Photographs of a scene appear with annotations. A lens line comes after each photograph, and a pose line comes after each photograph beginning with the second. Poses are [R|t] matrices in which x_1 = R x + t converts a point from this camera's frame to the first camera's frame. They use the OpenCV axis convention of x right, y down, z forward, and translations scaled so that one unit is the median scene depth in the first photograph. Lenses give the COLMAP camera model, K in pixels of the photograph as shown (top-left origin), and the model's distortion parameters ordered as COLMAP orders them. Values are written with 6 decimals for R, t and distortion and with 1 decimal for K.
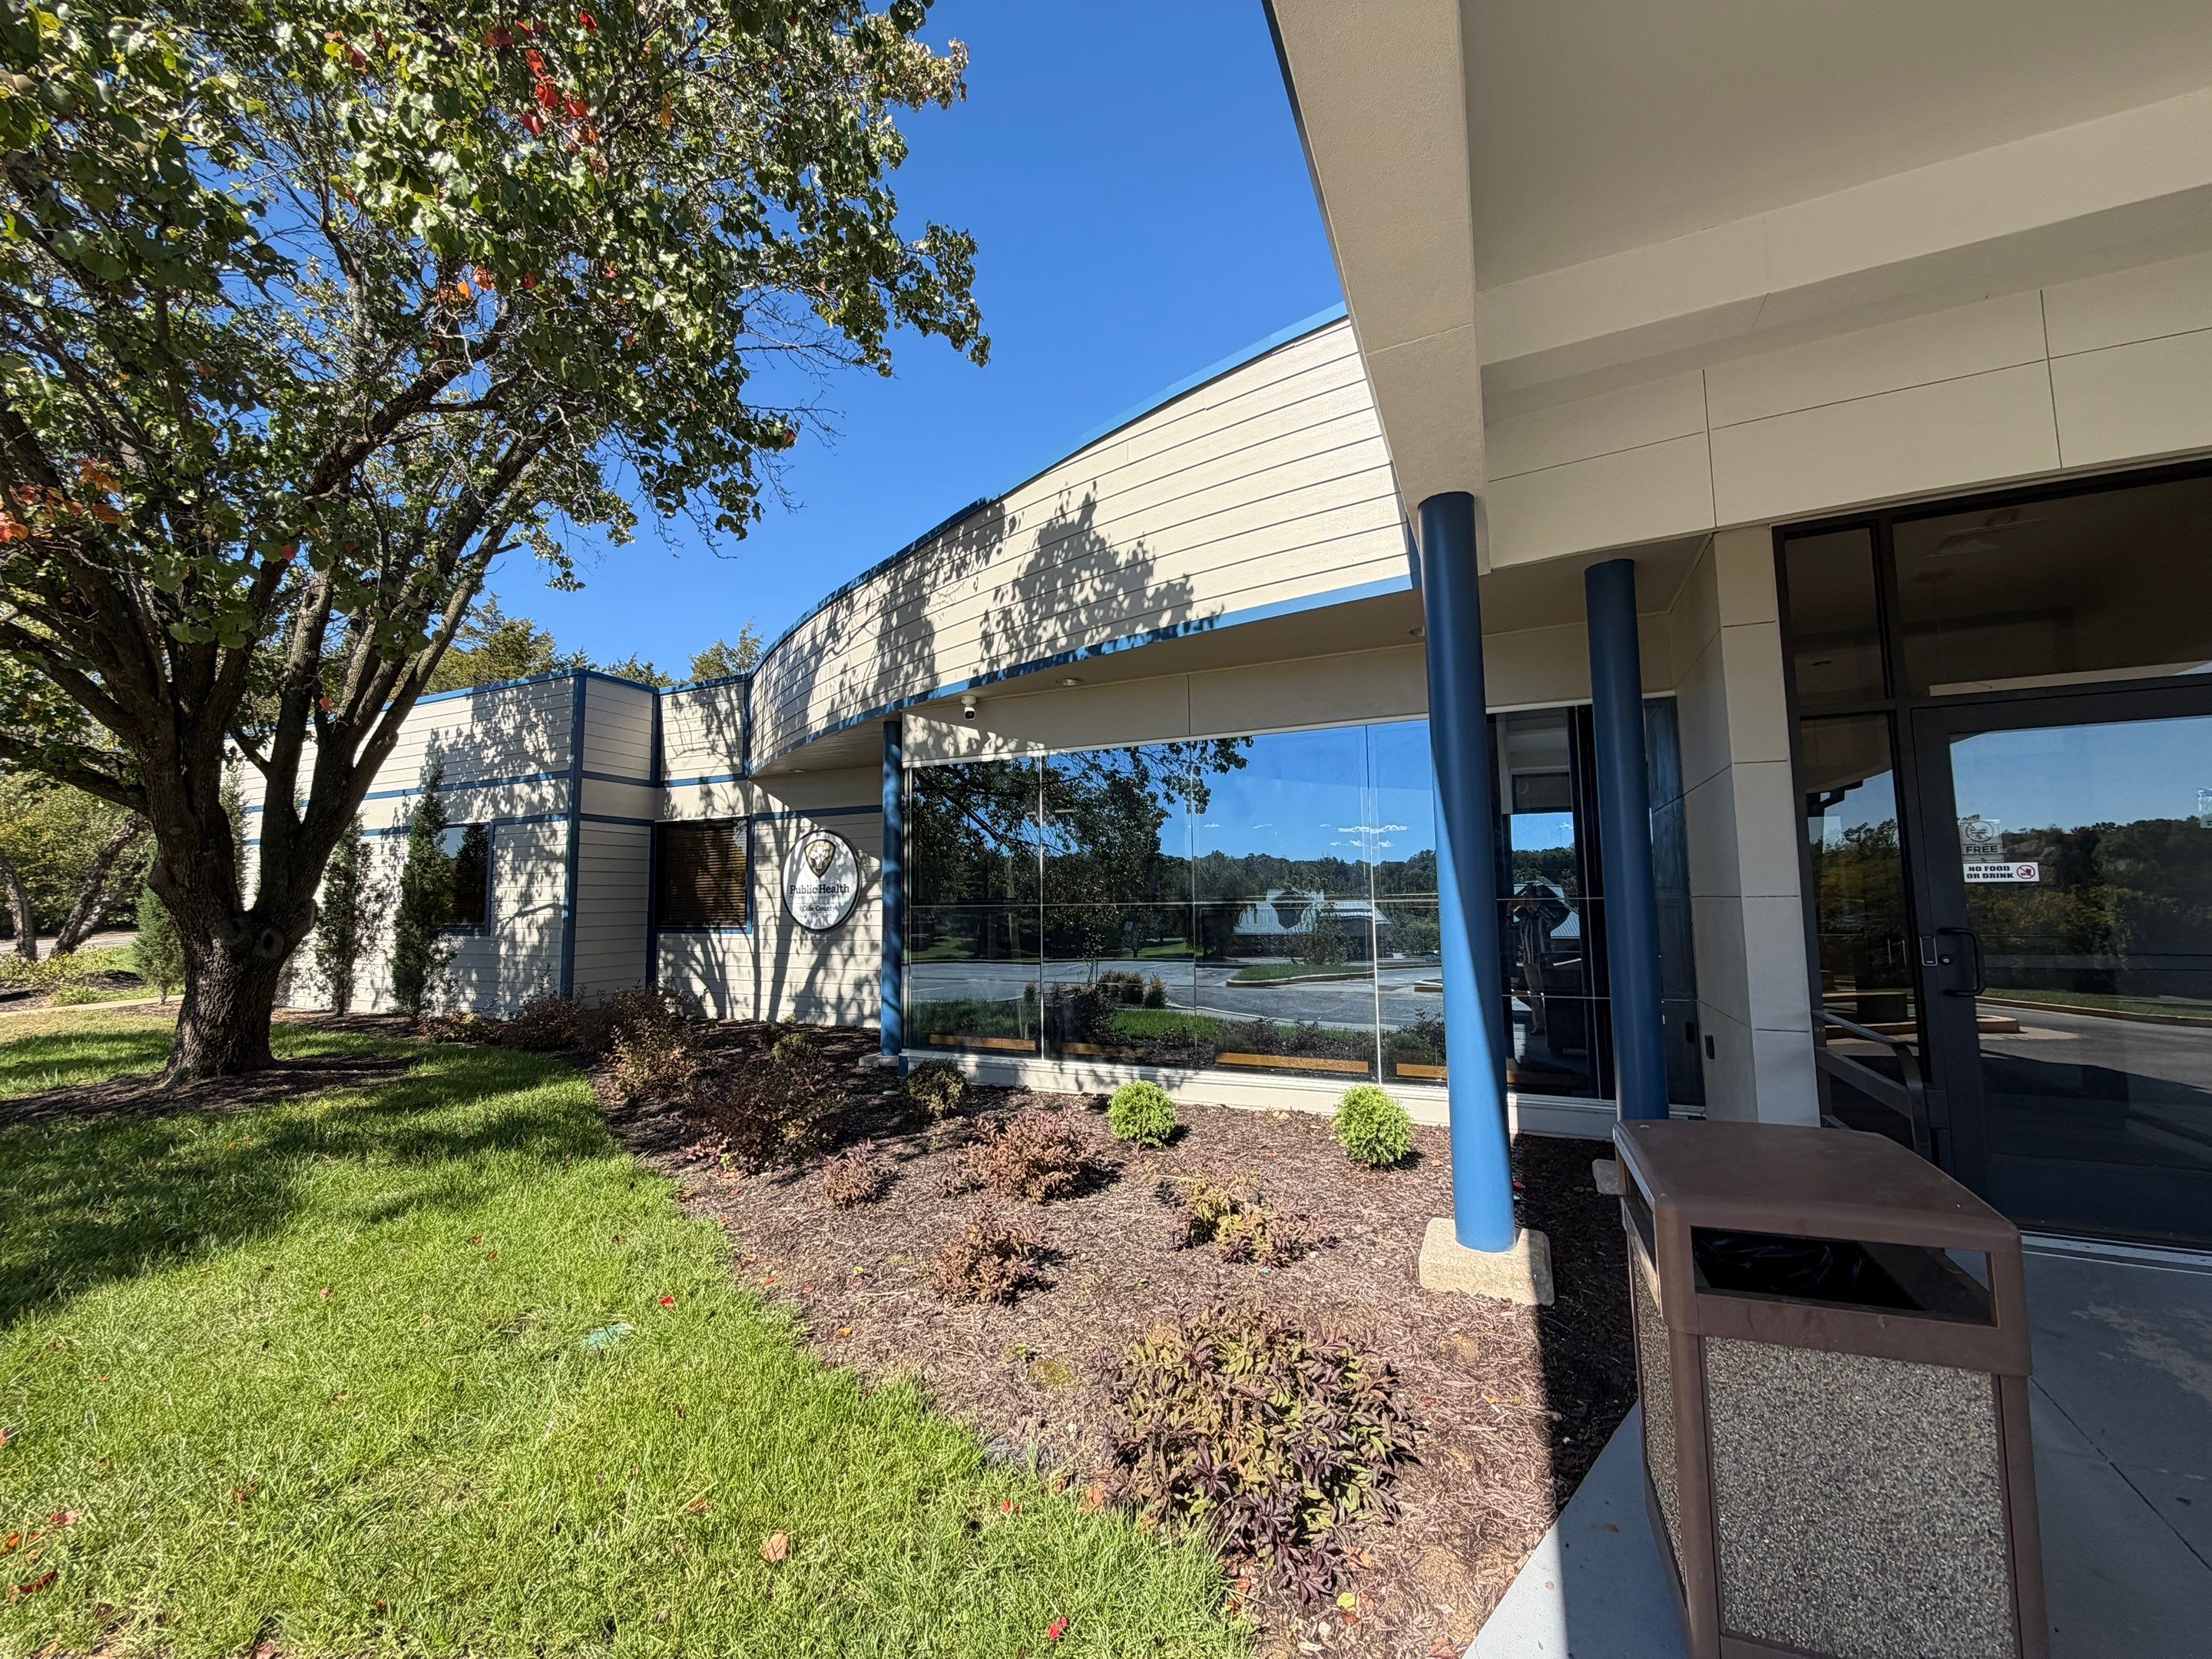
lens RADIAL K [[879.7, 0, 1103.9], [0, 879.7, 827.7], [0, 0, 1]] dist [0.001195, -0.000023]
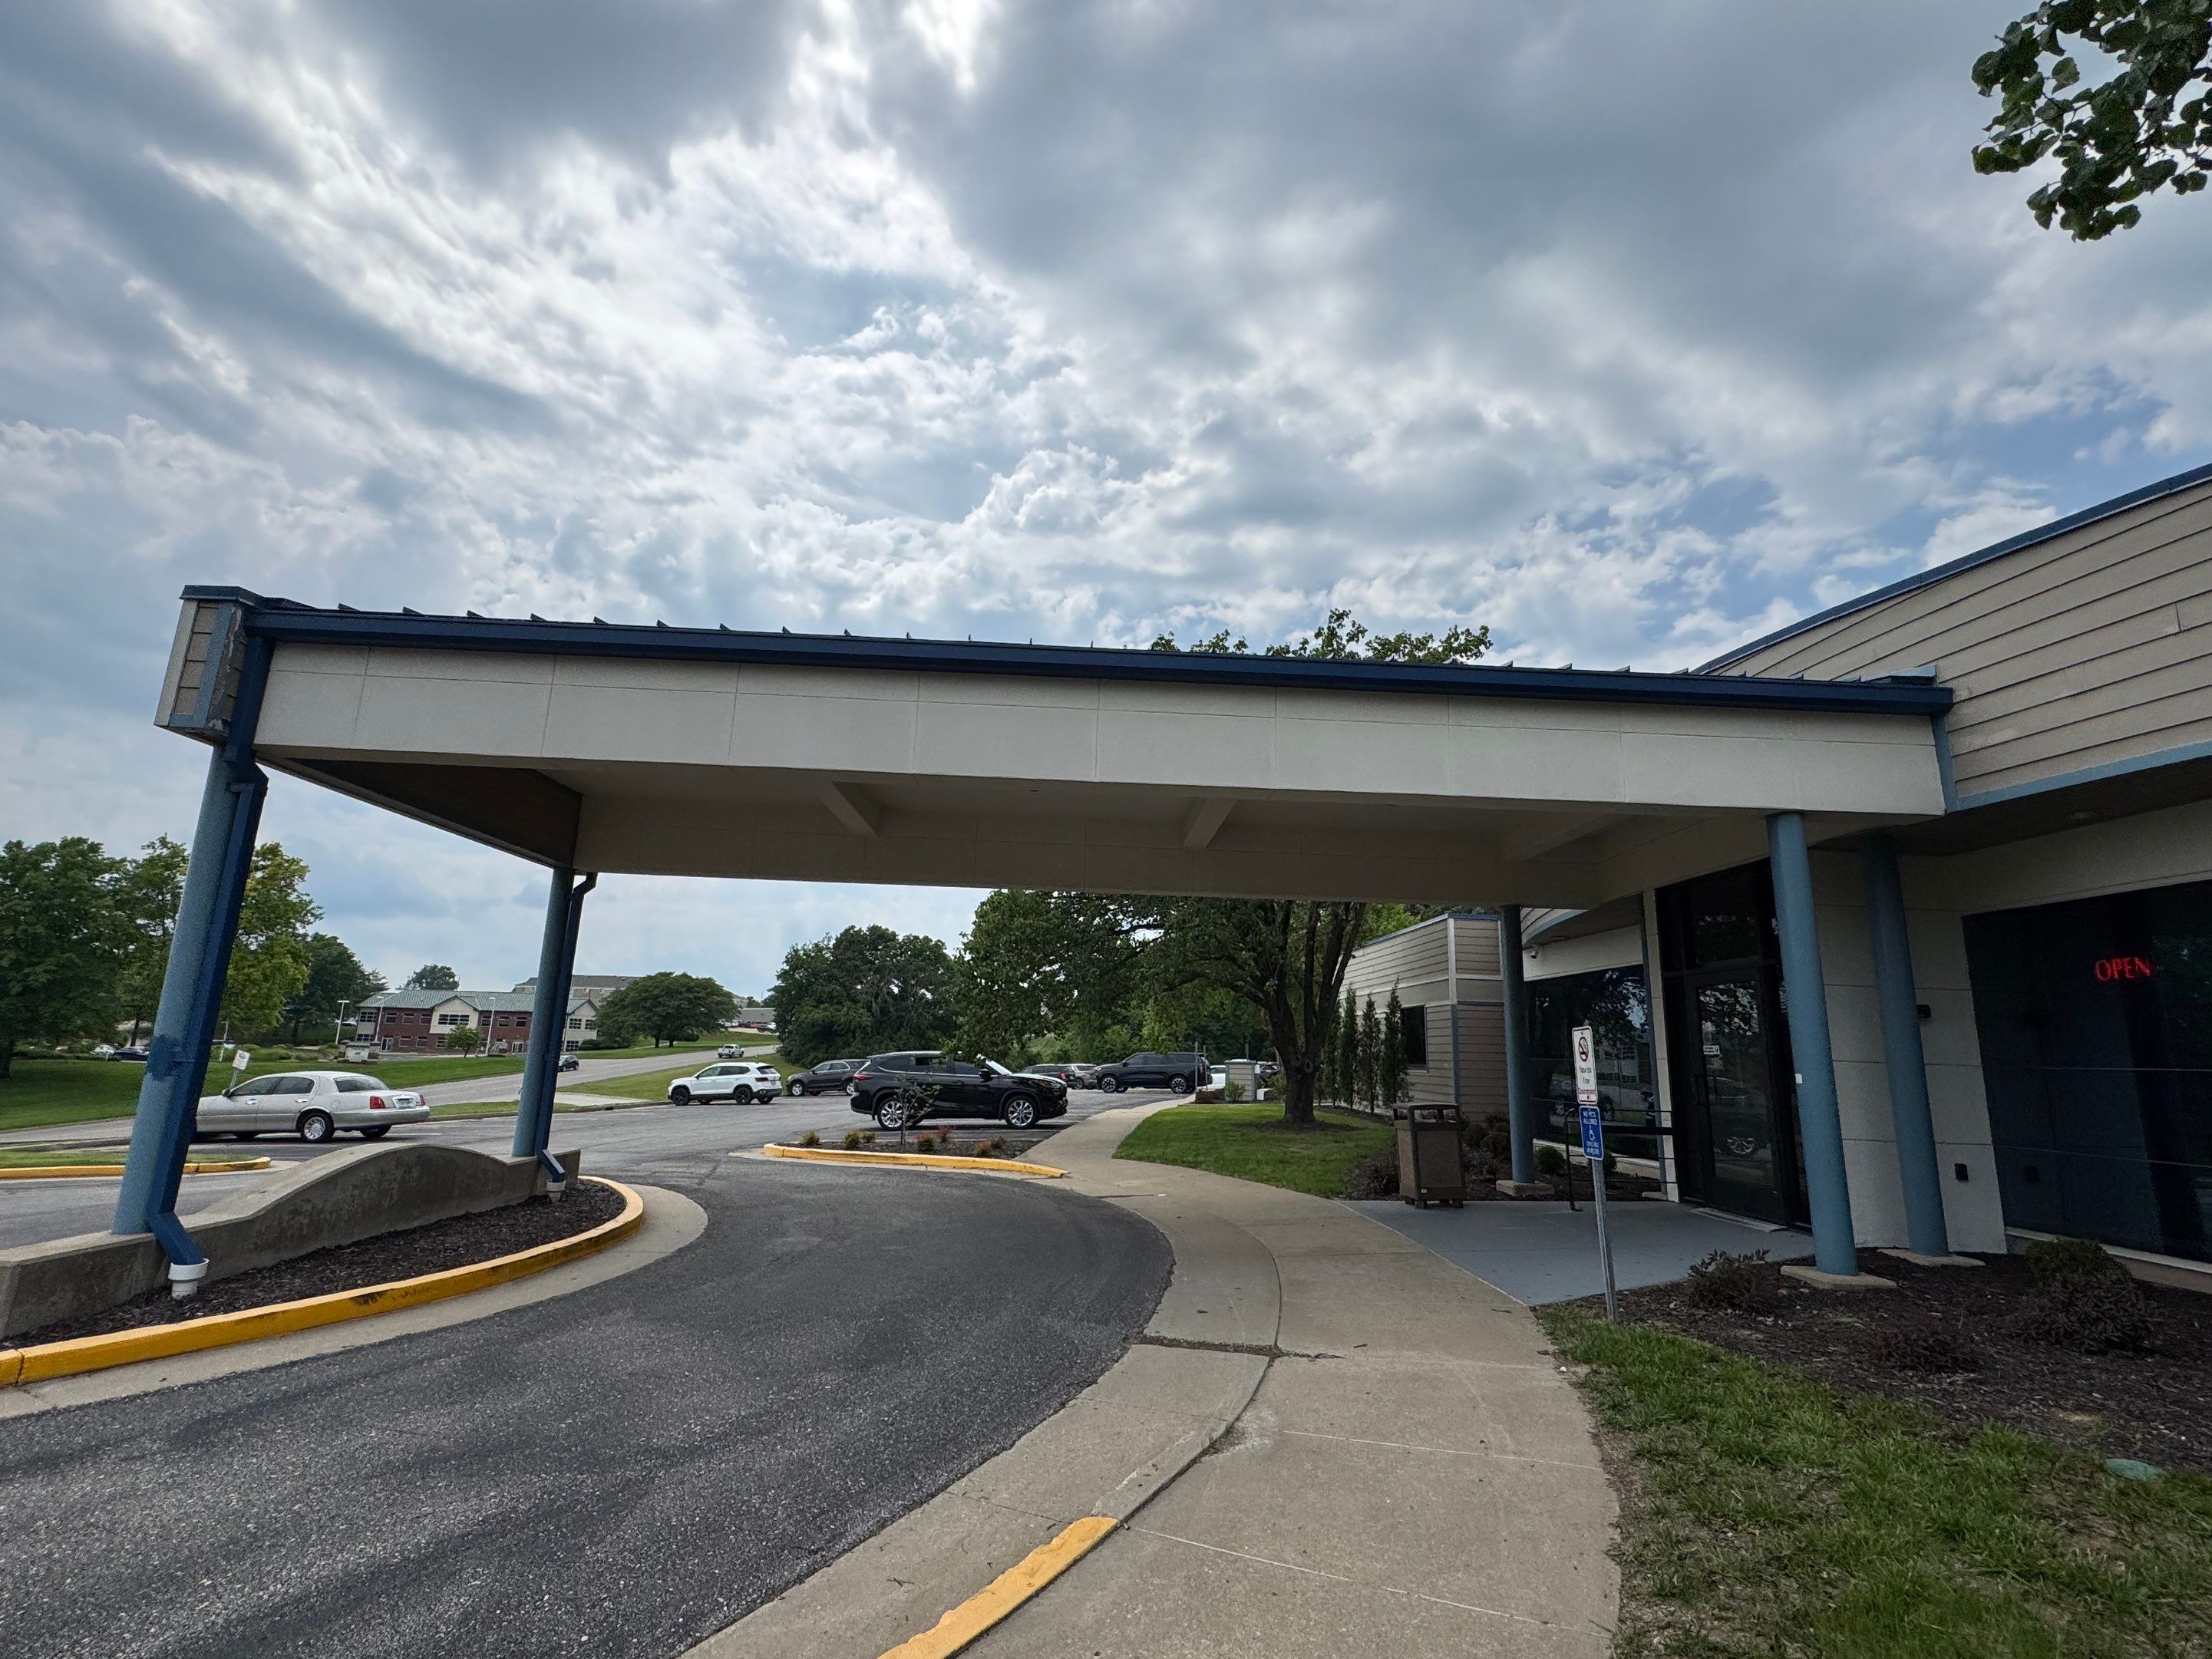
lens RADIAL K [[1027.6, 0, 1105.5], [0, 1027.6, 832.4], [0, 0, 1]] dist [-0.001550, -0.000881]
pose [[0.462767, -0.162971, -0.871371, 0.862560], [0.042708, 0.985913, -0.161712, -0.043084], [0.885451, 0.037620, 0.463208, -0.518071]]
